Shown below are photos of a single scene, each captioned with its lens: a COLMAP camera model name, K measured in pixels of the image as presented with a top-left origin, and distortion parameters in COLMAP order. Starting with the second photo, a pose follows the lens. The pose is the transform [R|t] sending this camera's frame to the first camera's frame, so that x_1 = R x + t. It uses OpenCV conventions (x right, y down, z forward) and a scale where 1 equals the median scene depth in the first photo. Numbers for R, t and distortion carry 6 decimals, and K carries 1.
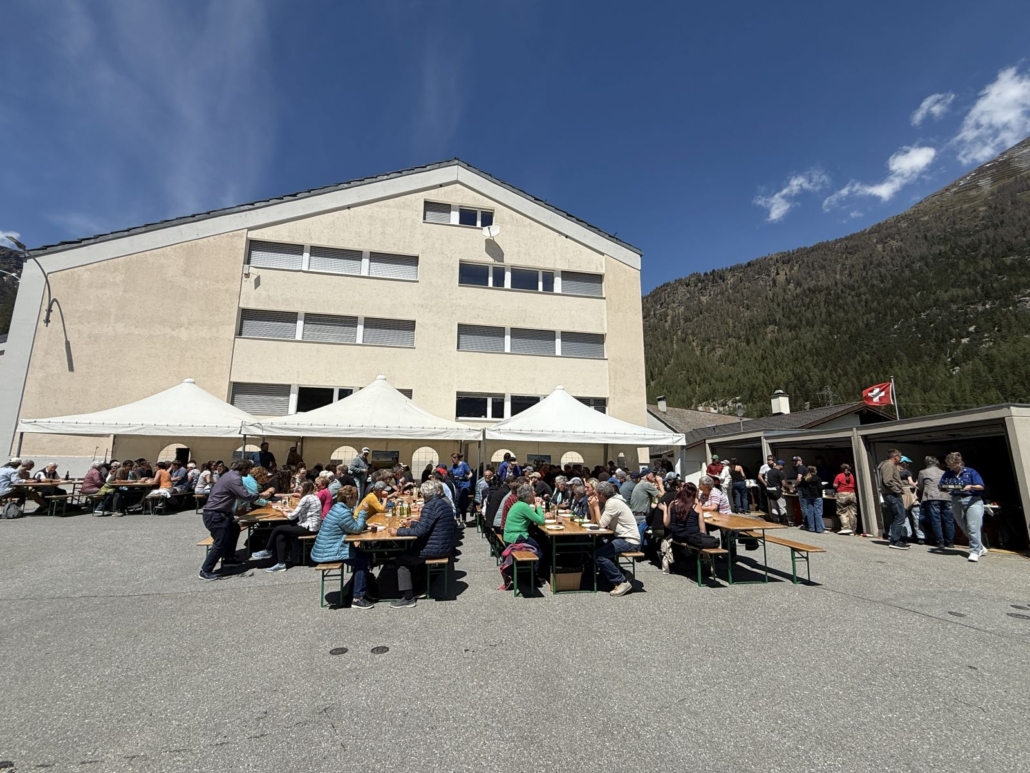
lens RADIAL K [[459.7, 0, 517.4], [0, 459.7, 389.0], [0, 0, 1]] dist [-0.000498, 0.006321]
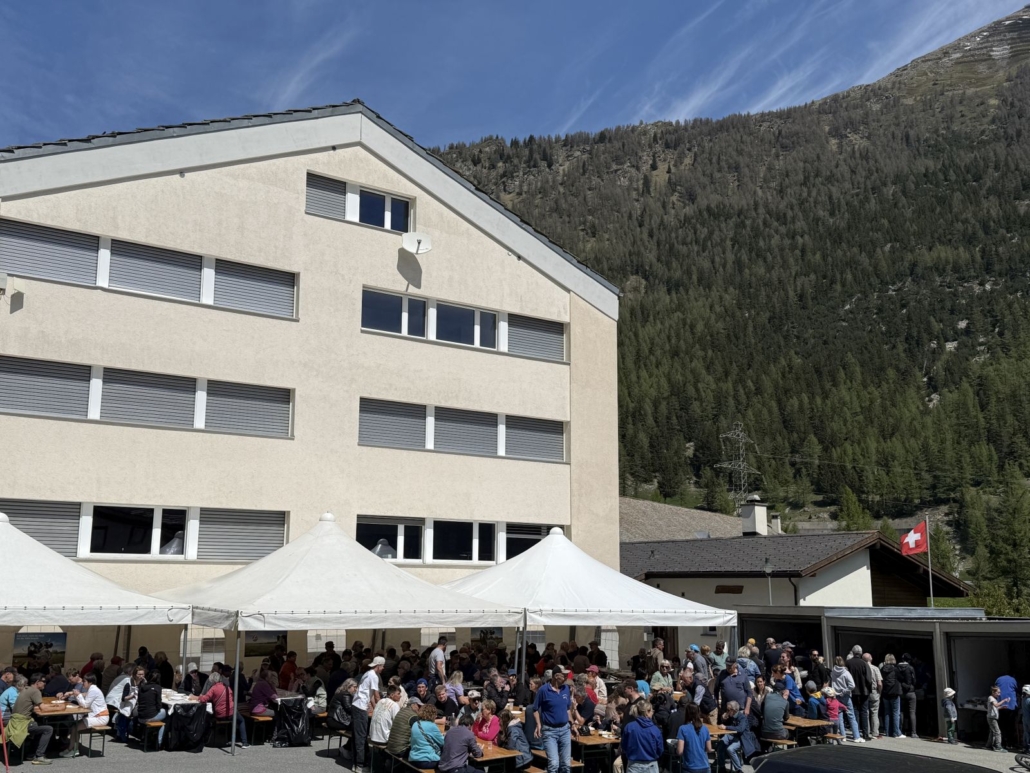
lens RADIAL K [[1106.5, 0, 508.2], [0, 1106.5, 384.8], [0, 0, 1]] dist [0.111967, 0.000000]
pose [[0.918297, 0.076043, 0.388520, -0.482117], [-0.076558, 0.996964, -0.014179, -0.145256], [-0.388419, -0.016724, 0.921331, -0.366439]]
